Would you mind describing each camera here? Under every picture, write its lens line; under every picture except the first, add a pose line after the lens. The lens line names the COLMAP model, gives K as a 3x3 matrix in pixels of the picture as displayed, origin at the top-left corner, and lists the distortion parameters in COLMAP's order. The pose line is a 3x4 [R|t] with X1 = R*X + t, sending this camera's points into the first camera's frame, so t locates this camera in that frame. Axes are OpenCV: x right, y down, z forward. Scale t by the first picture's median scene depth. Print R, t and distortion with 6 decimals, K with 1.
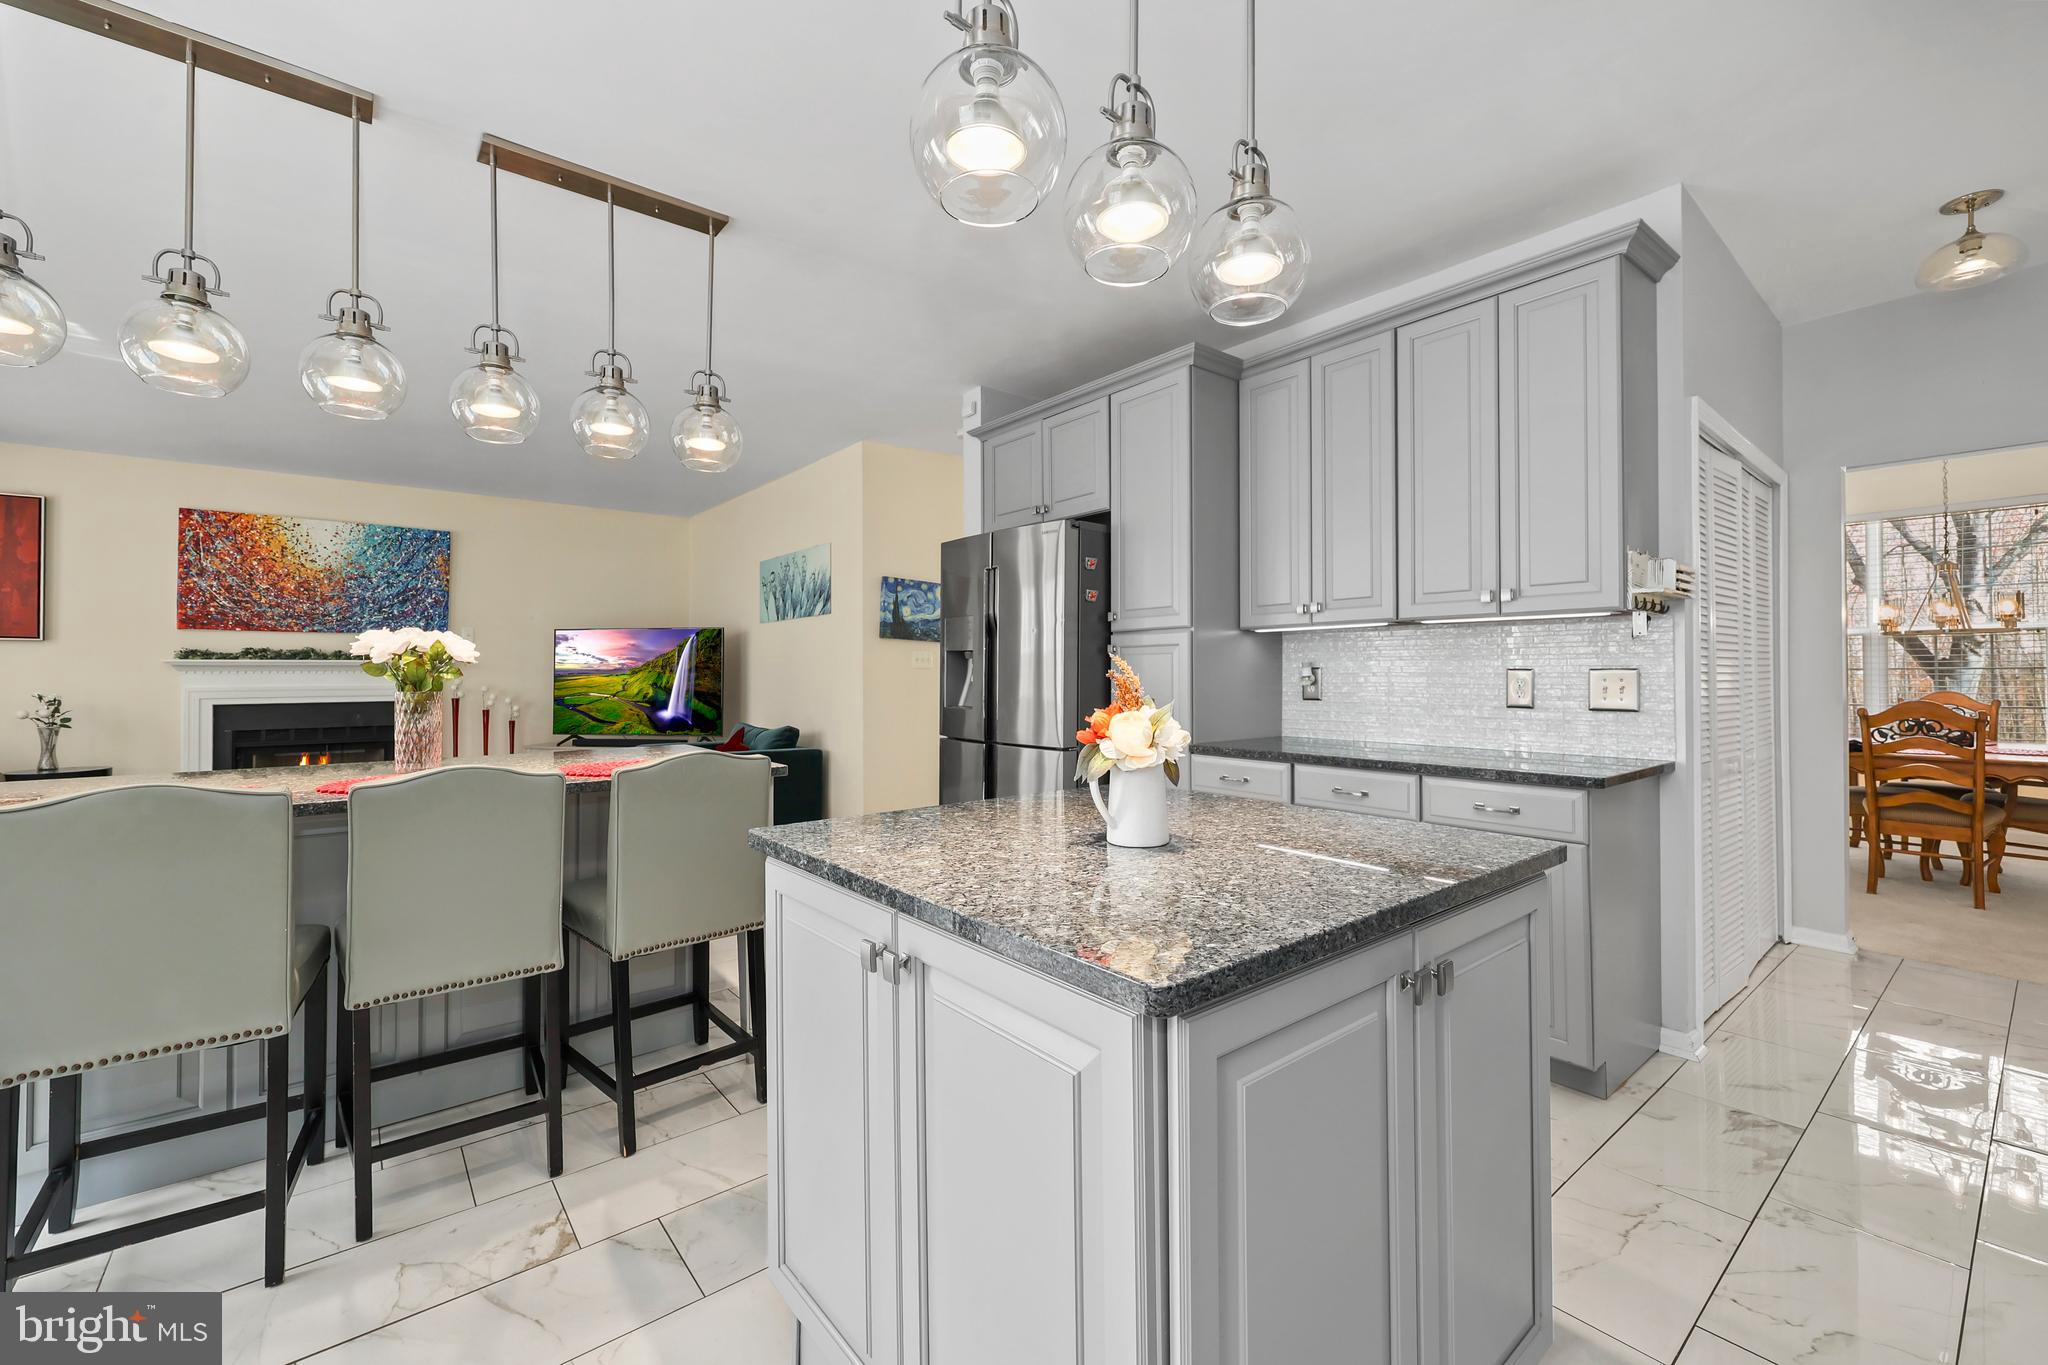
lens RADIAL K [[834.9, 0, 1013.5], [0, 834.9, 662.6], [0, 0, 1]] dist [0.001698, -0.000927]
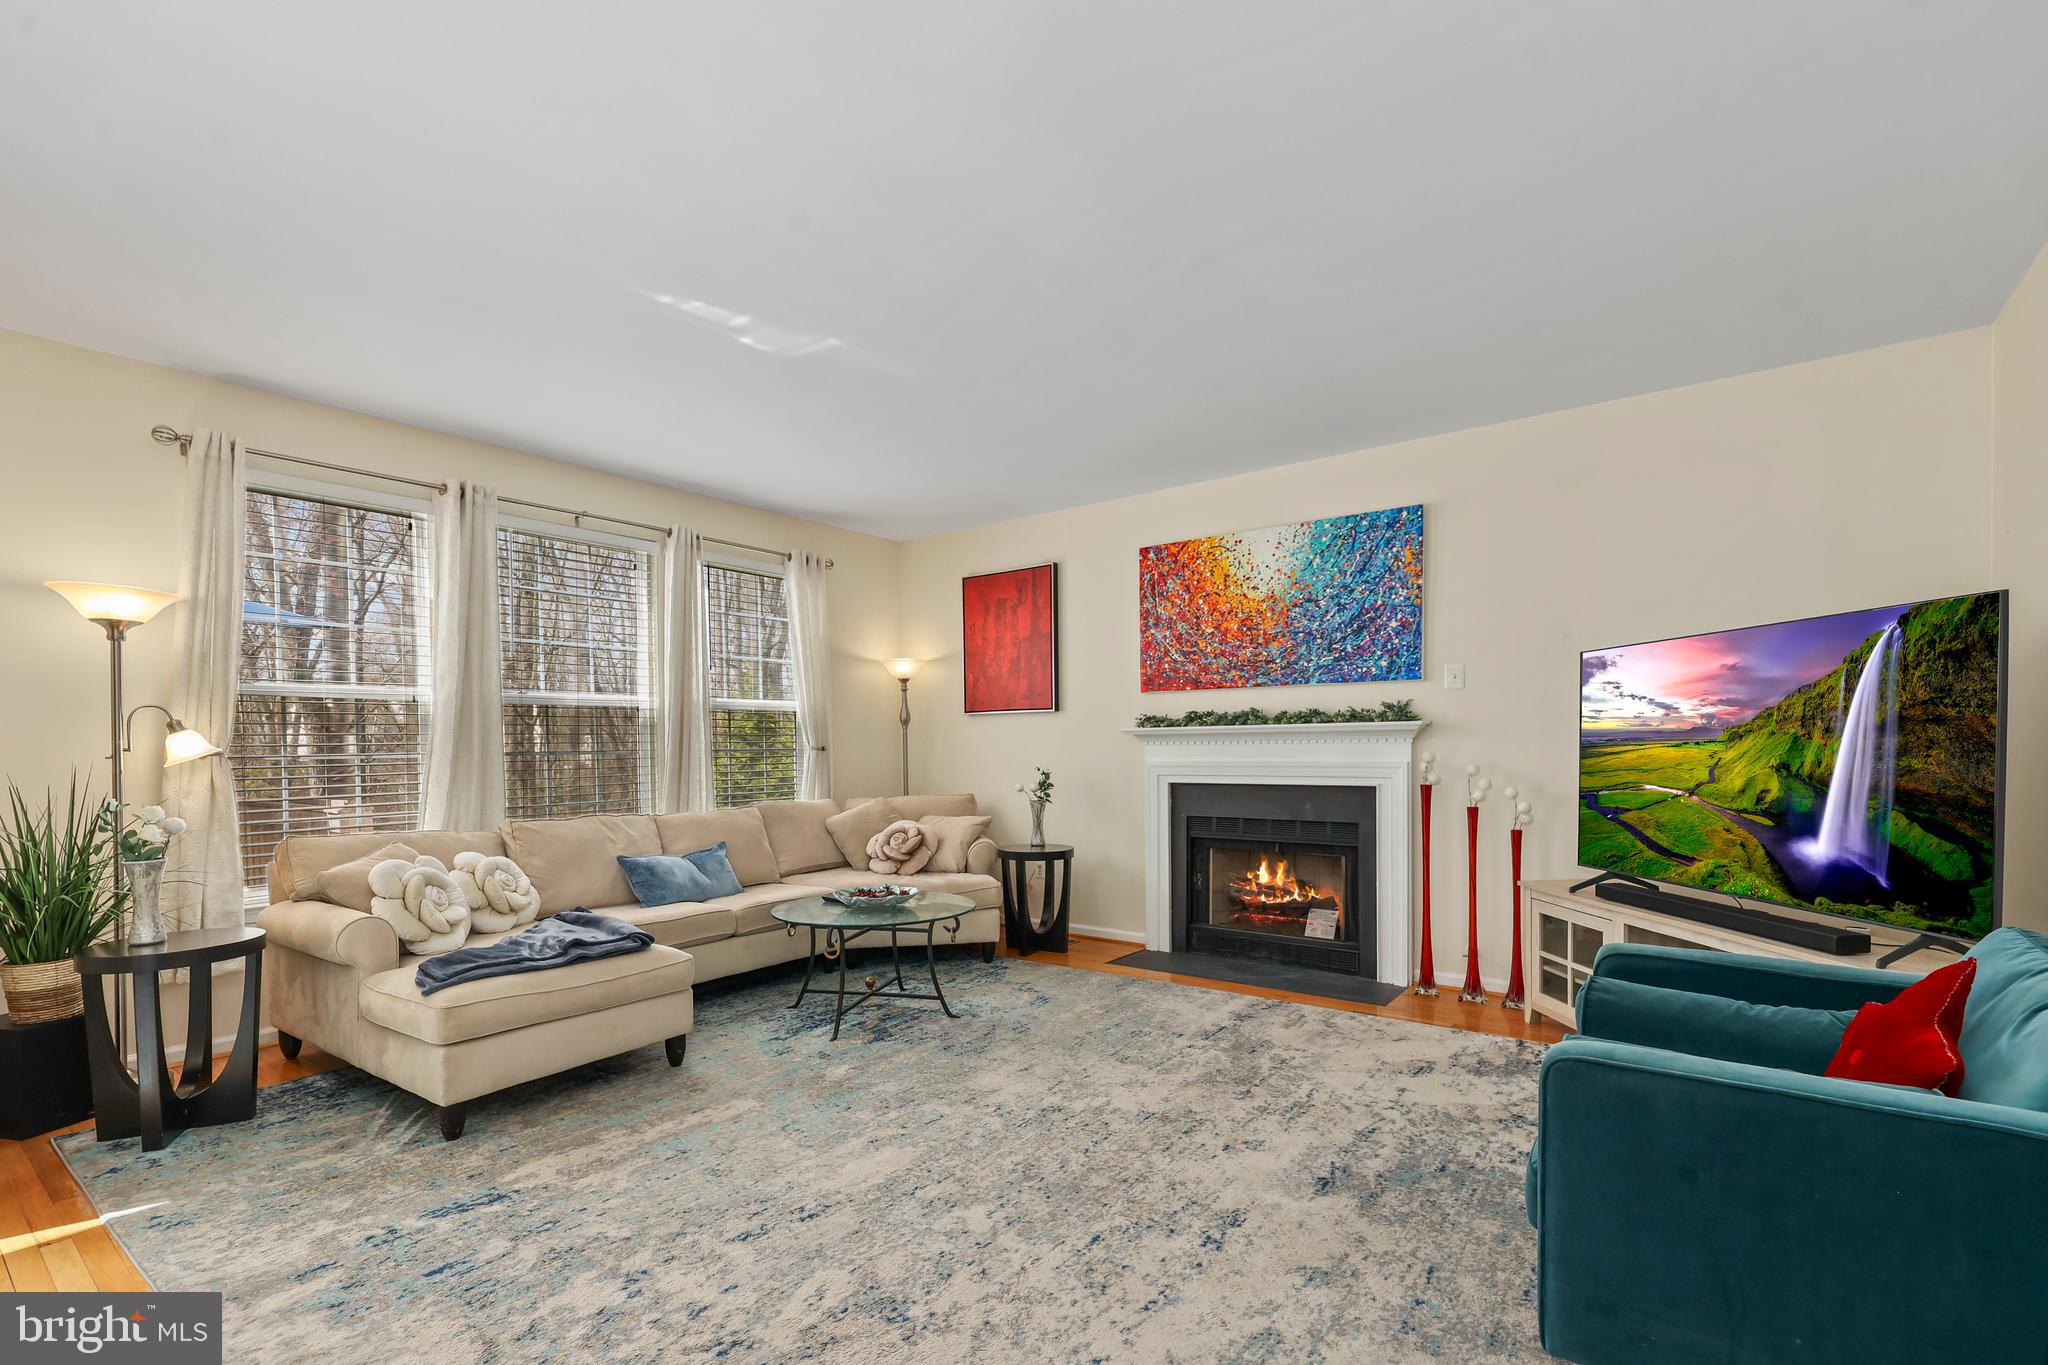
lens RADIAL K [[921.4, 0, 1018.6], [0, 921.4, 746.8], [0, 0, 1]] dist [0.003570, 0.000206]
pose [[0.229495, -0.000029, -0.973310, -0.117692], [0.021800, 0.999749, 0.005110, 0.007732], [0.973066, -0.022391, 0.229438, 0.654129]]
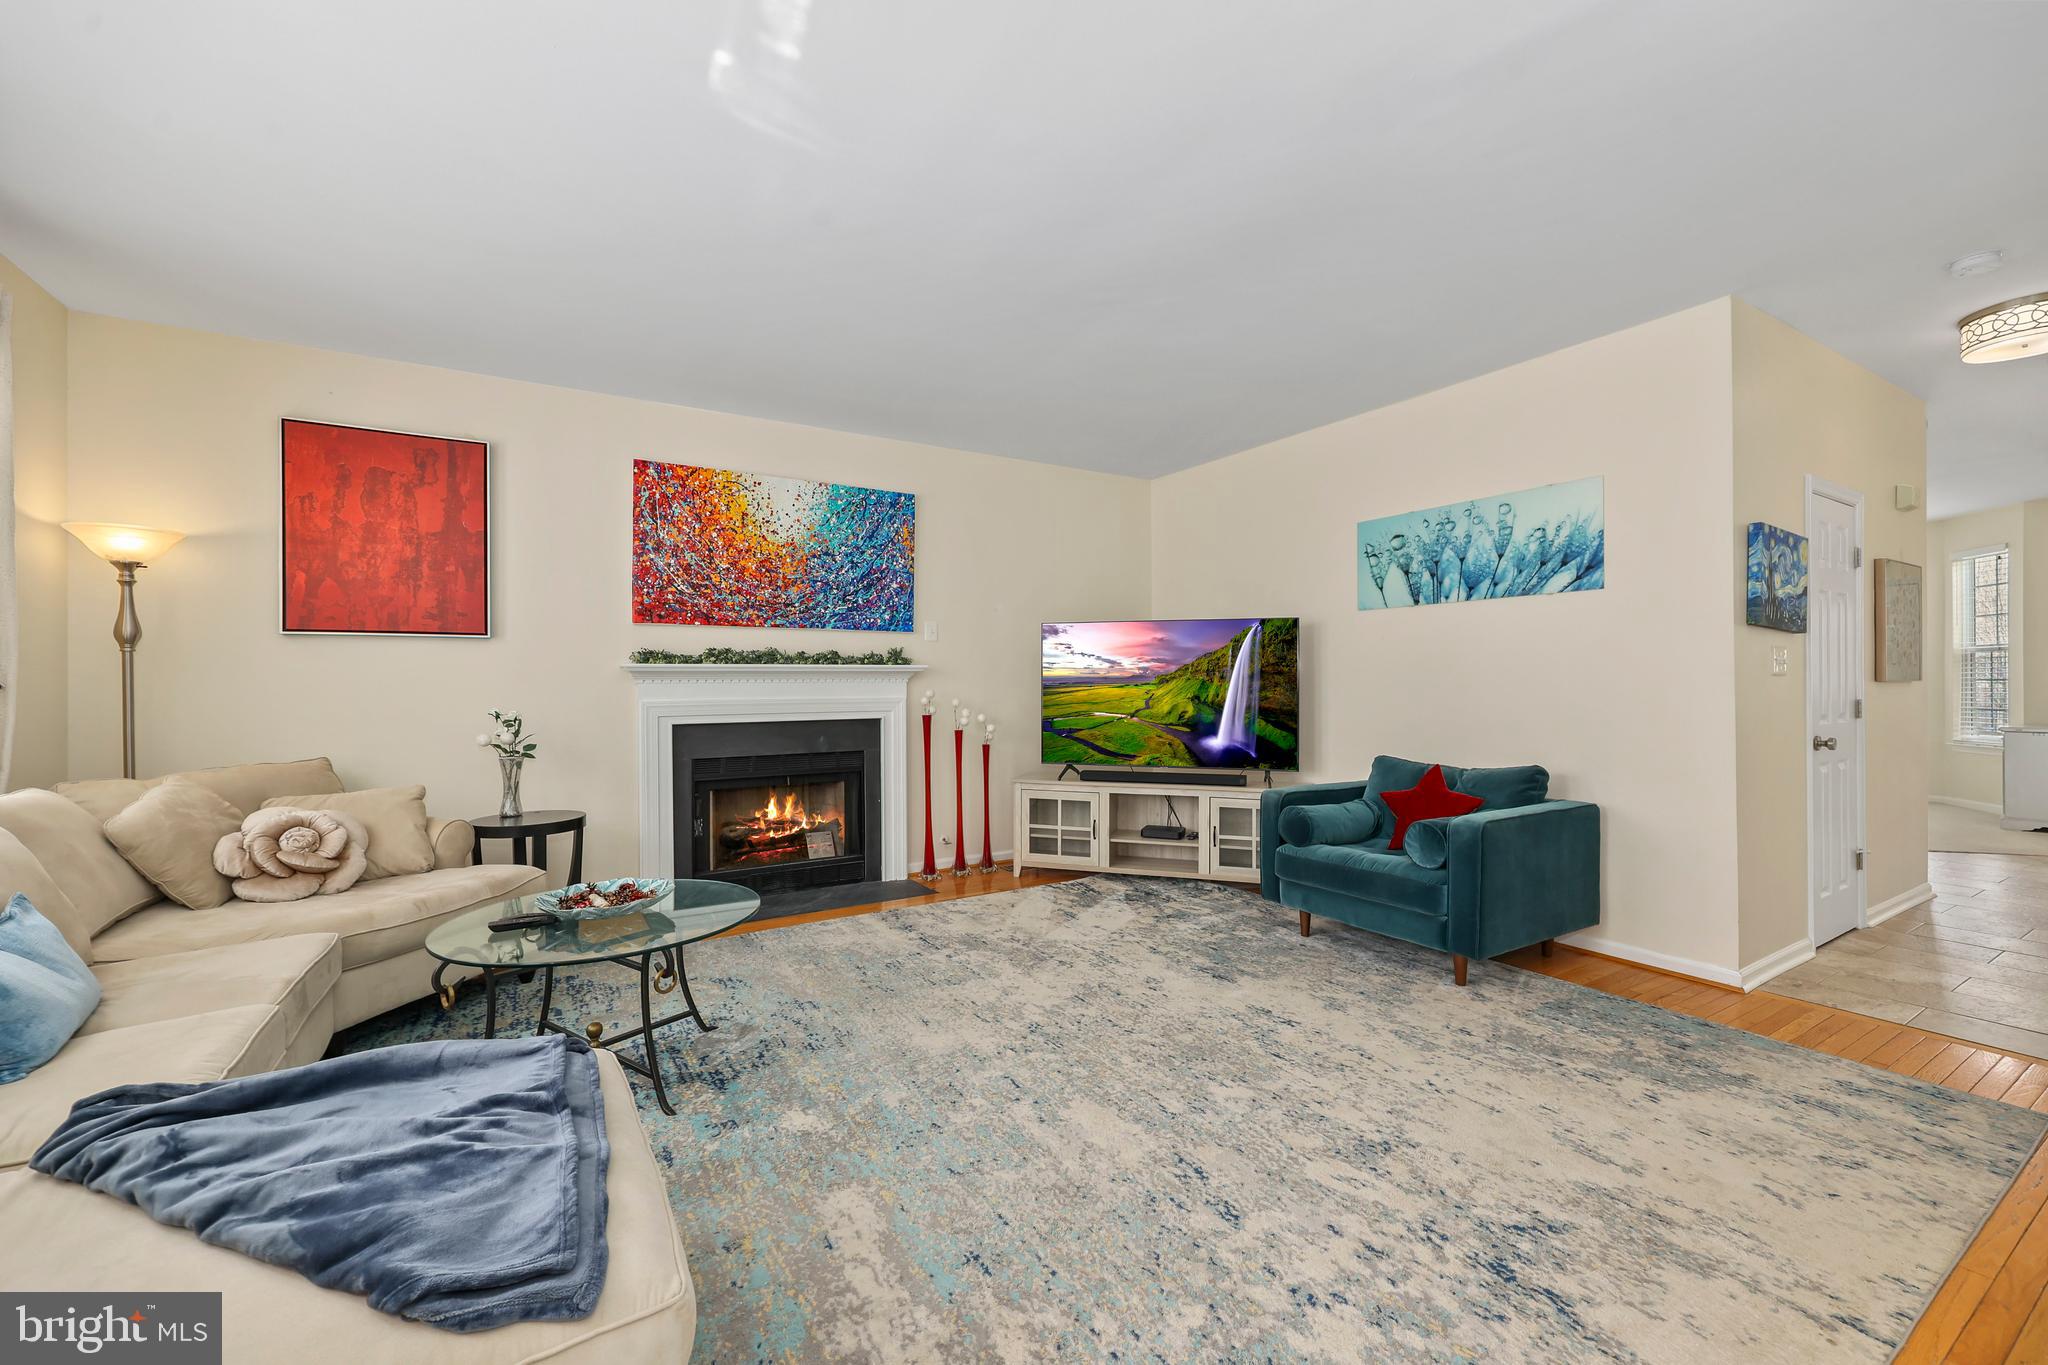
lens RADIAL K [[834.9, 0, 1025.1], [0, 834.9, 679.1], [0, 0, 1]] dist [0.001698, -0.000927]
pose [[0.991355, -0.000149, -0.131210, -0.550024], [0.001868, 0.999914, 0.012974, 0.000827], [0.131197, -0.013107, 0.991270, 0.304435]]
